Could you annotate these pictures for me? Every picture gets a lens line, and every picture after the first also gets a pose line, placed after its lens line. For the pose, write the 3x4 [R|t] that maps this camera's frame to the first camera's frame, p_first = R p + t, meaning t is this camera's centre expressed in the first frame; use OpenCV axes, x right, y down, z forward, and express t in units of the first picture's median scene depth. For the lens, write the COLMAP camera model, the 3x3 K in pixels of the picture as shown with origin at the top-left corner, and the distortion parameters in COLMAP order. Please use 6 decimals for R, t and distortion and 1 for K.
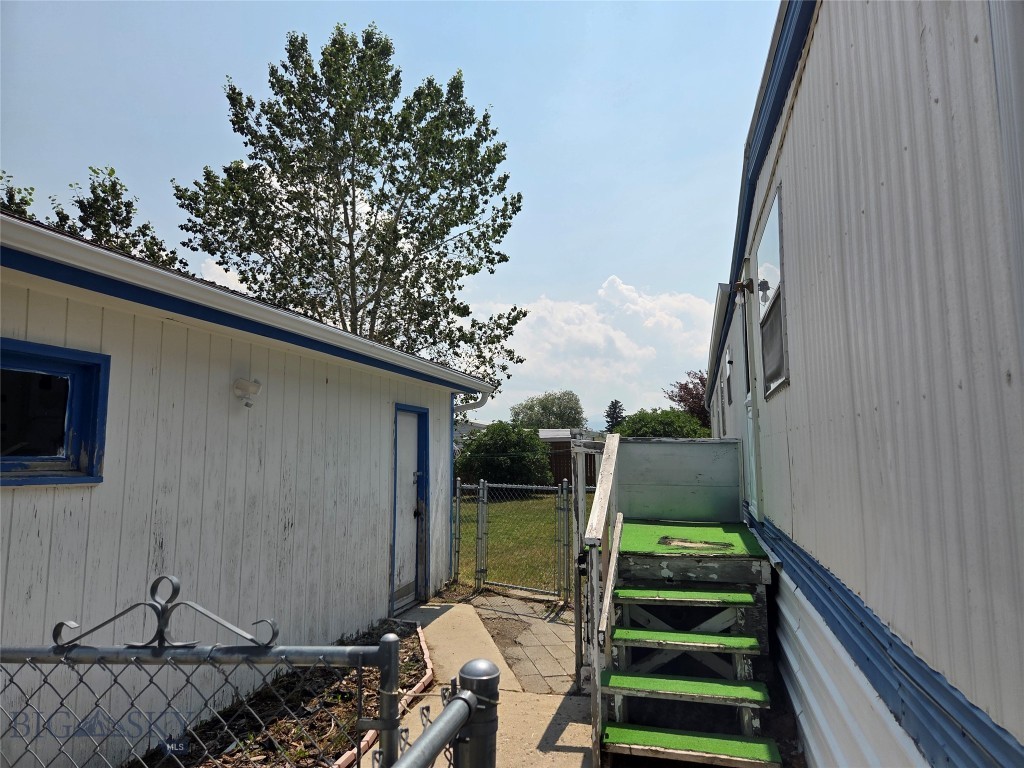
lens RADIAL K [[686.8, 0, 516.5], [0, 686.8, 380.4], [0, 0, 1]] dist [0.025507, 0.000634]
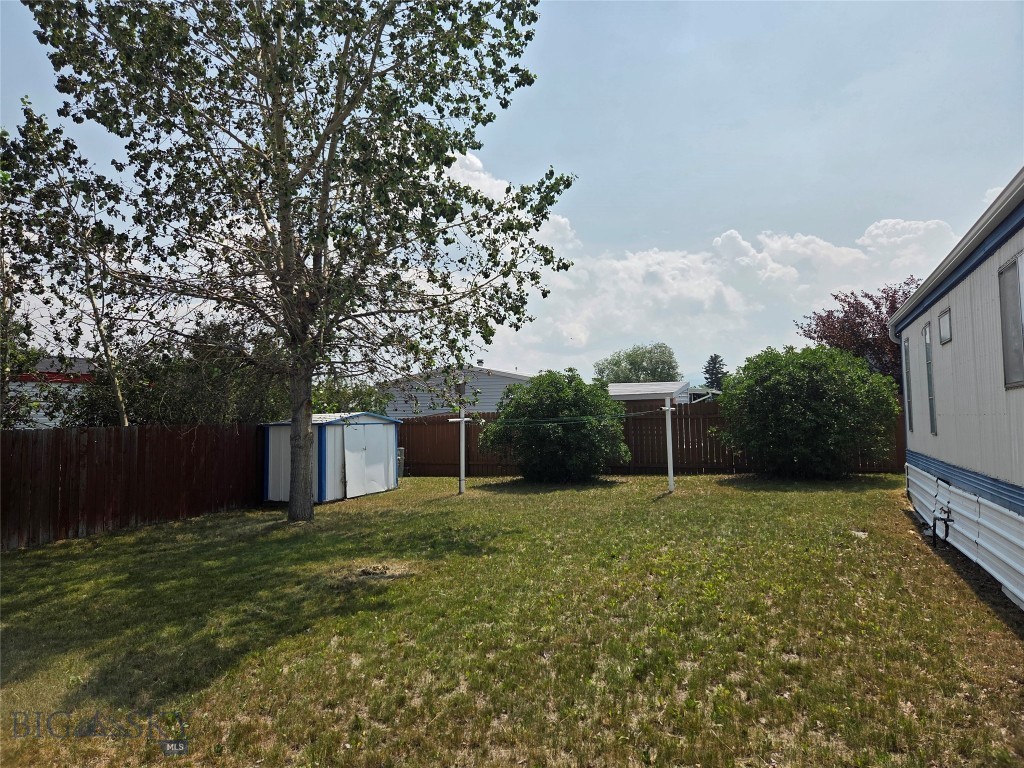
lens RADIAL K [[684.6, 0, 512.0], [0, 684.6, 384.0], [0, 0, 1]] dist [0.047558, -0.001872]
pose [[0.989691, -0.017375, -0.142160, 0.045272], [0.026202, 0.997827, 0.060460, 0.038055], [0.140800, -0.063562, 0.987996, 0.405963]]
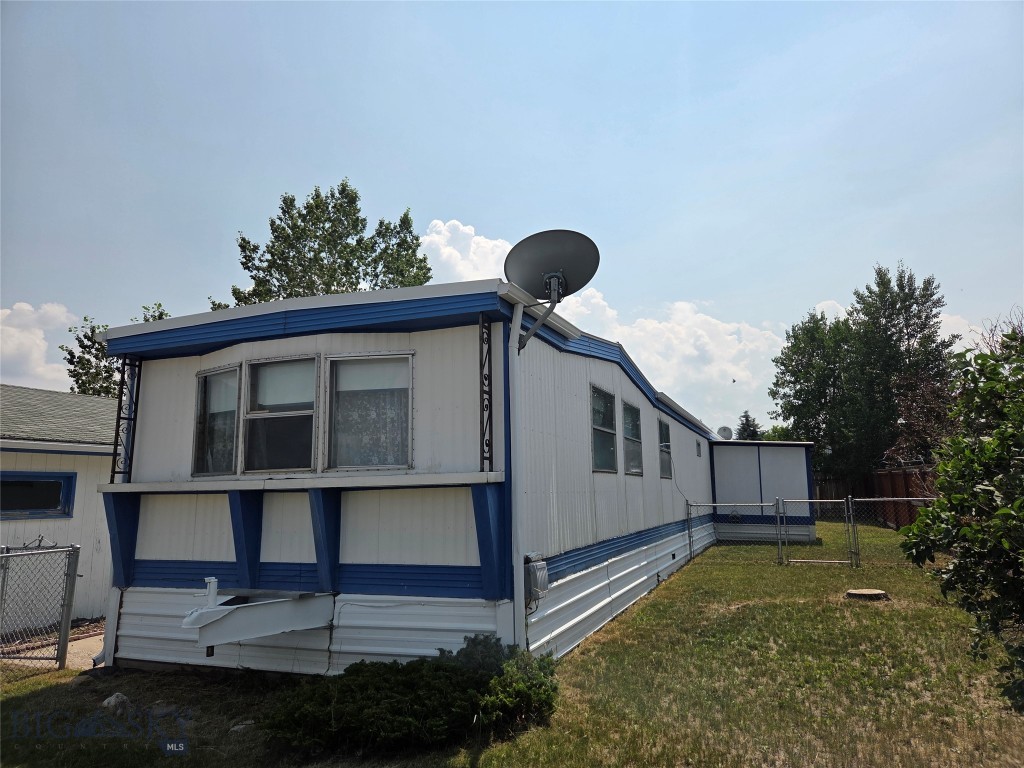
lens RADIAL K [[684.6, 0, 512.0], [0, 684.6, 384.0], [0, 0, 1]] dist [0.047558, -0.001872]
pose [[0.991379, -0.031409, -0.127209, 0.285865], [0.025609, 0.998568, -0.046978, -0.040156], [0.128502, 0.043315, 0.990763, -0.296481]]
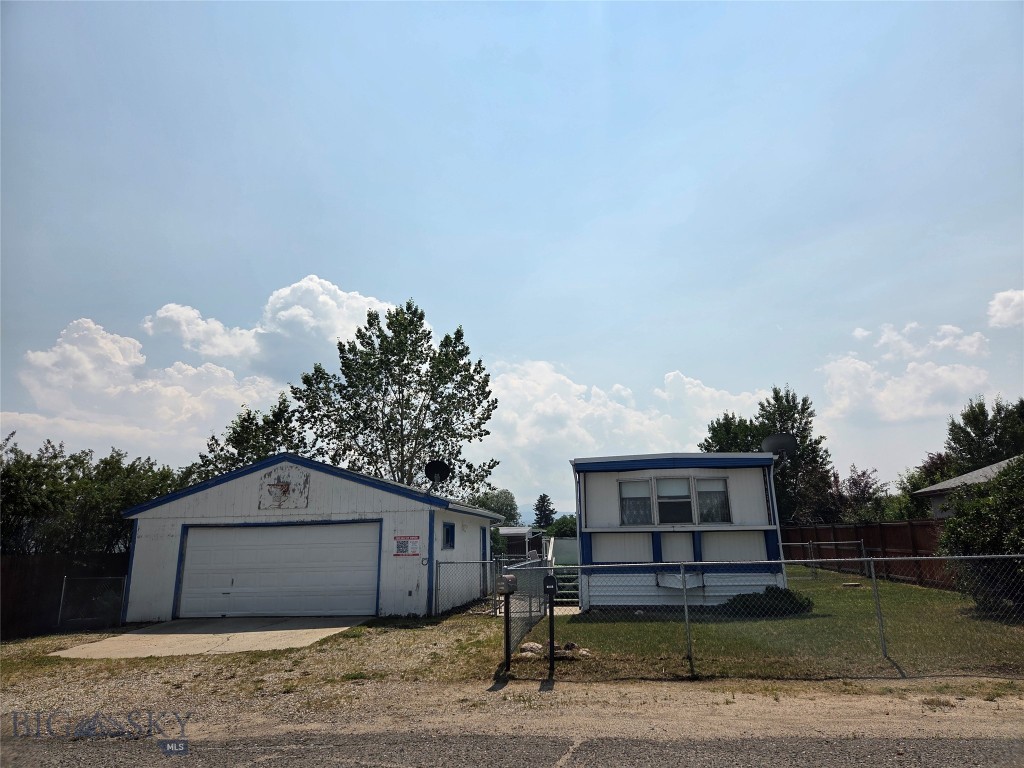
lens RADIAL K [[684.6, 0, 512.0], [0, 684.6, 384.0], [0, 0, 1]] dist [0.047558, -0.001872]
pose [[0.994998, 0.008567, 0.099530, -0.129447], [0.003876, 0.992255, -0.124159, -0.079396], [-0.099822, 0.123924, 0.987258, -0.770033]]
